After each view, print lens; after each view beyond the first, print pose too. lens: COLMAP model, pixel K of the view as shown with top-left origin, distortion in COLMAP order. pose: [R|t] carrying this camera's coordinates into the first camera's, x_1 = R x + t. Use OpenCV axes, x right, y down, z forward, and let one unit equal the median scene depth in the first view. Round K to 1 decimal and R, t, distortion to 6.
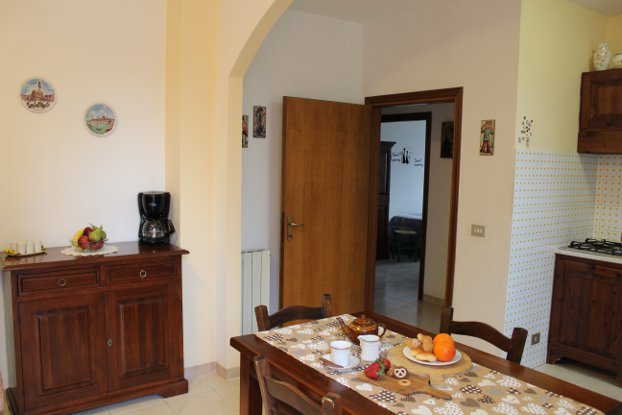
lens RADIAL K [[534.6, 0, 311.0], [0, 534.6, 207.5], [0, 0, 1]] dist [-0.157863, 0.129995]
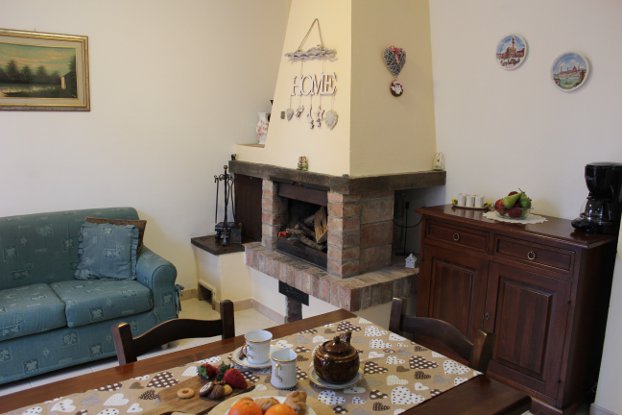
lens RADIAL K [[534.6, 0, 311.0], [0, 534.6, 207.5], [0, 0, 1]] dist [-0.157863, 0.129995]
pose [[-0.033887, 0.150737, -0.987993, 0.501491], [-0.111890, 0.981774, 0.153626, -0.035949], [0.993143, 0.115752, -0.016404, 0.665760]]
